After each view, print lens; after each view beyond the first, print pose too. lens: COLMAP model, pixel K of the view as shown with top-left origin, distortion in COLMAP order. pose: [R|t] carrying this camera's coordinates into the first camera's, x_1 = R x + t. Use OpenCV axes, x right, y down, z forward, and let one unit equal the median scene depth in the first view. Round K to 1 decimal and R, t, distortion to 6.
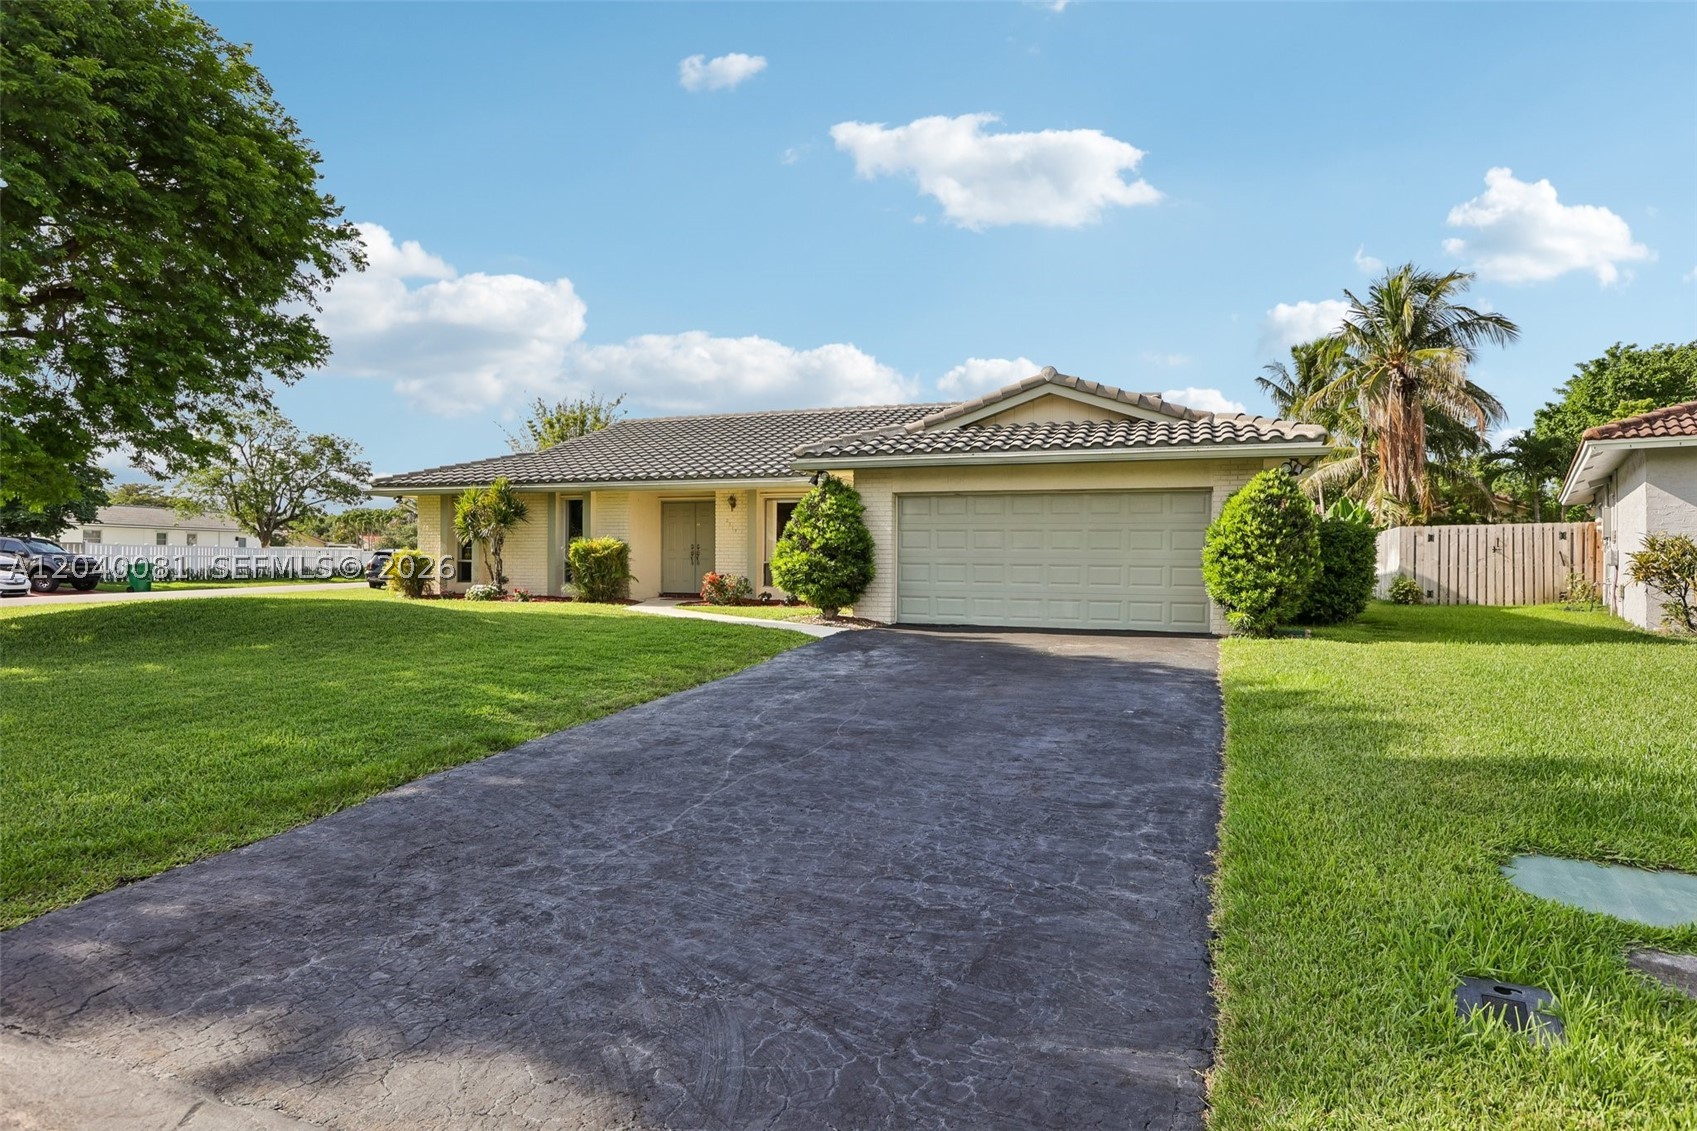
lens RADIAL K [[992.5, 0, 851.5], [0, 992.5, 563.2], [0, 0, 1]] dist [-0.003863, -0.002134]
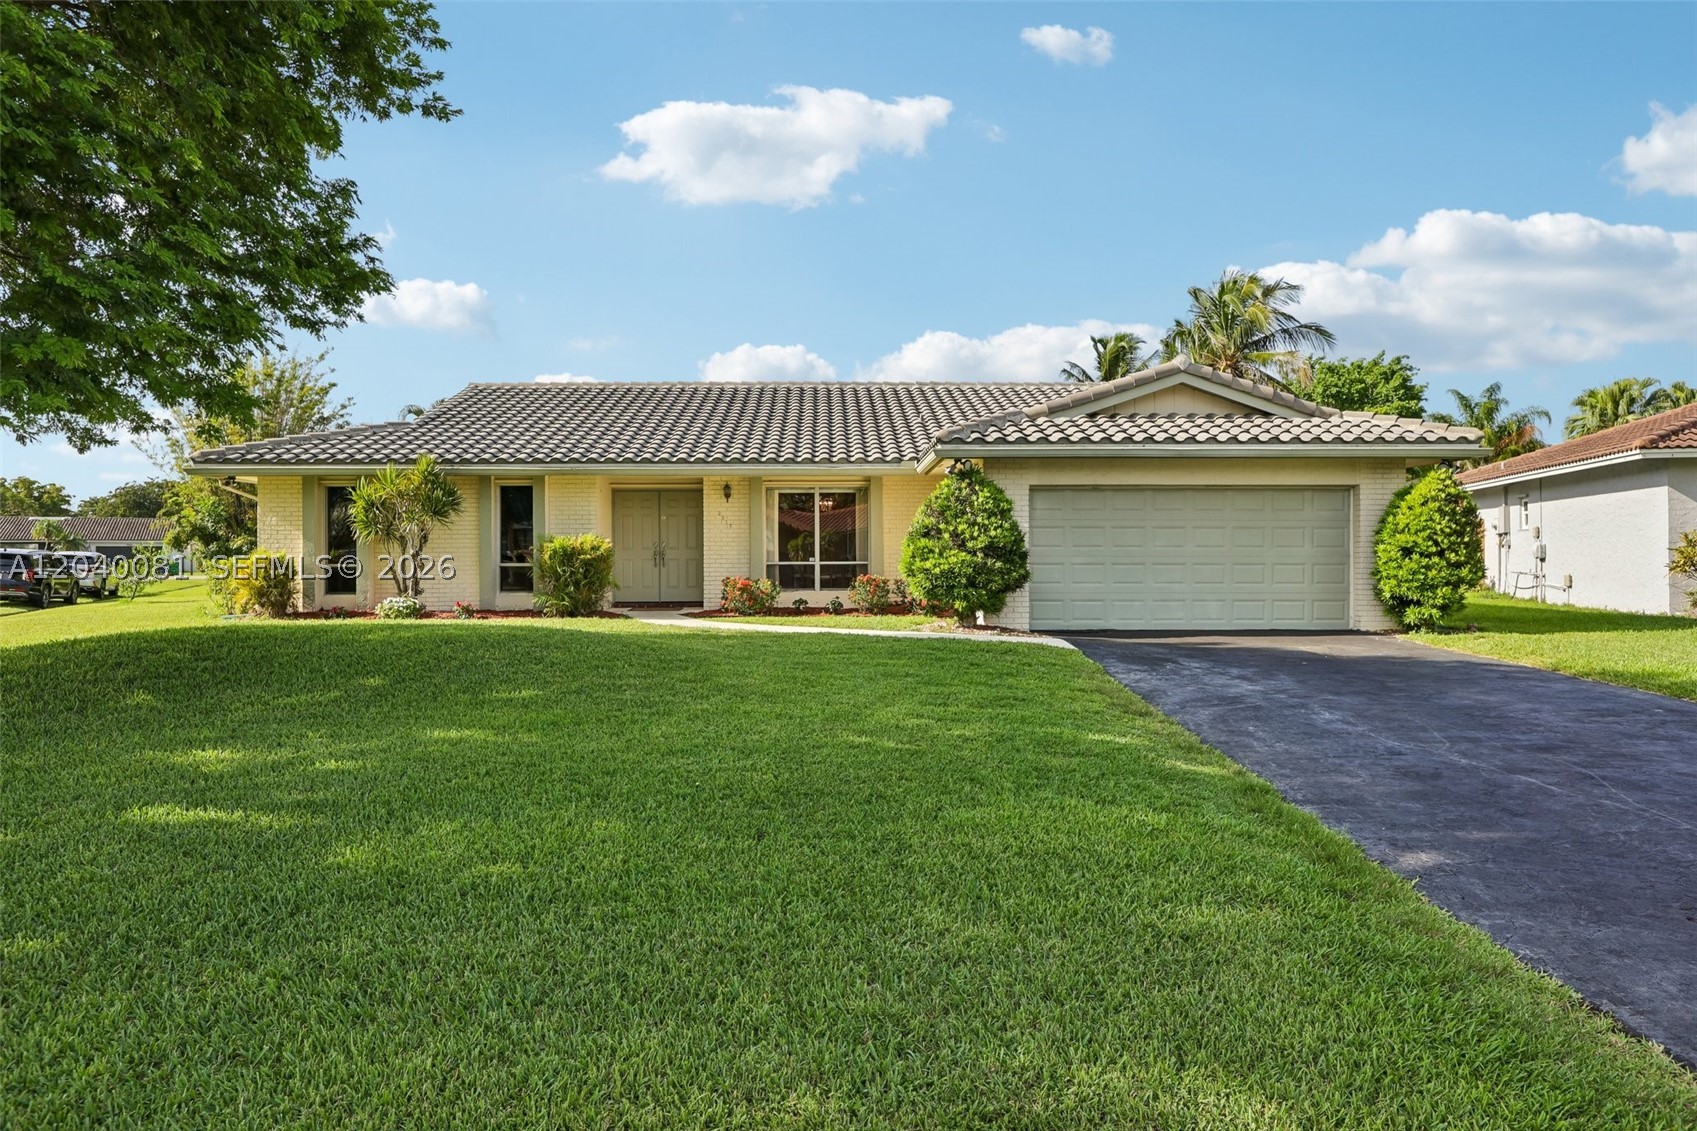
lens RADIAL K [[1102.5, 0, 844.4], [0, 1102.5, 566.5], [0, 0, 1]] dist [0.007217, -0.004755]
pose [[0.929734, -0.012287, 0.368028, -0.497001], [0.009152, 0.999905, 0.010262, -0.009424], [-0.368119, -0.006173, 0.929758, 0.136753]]
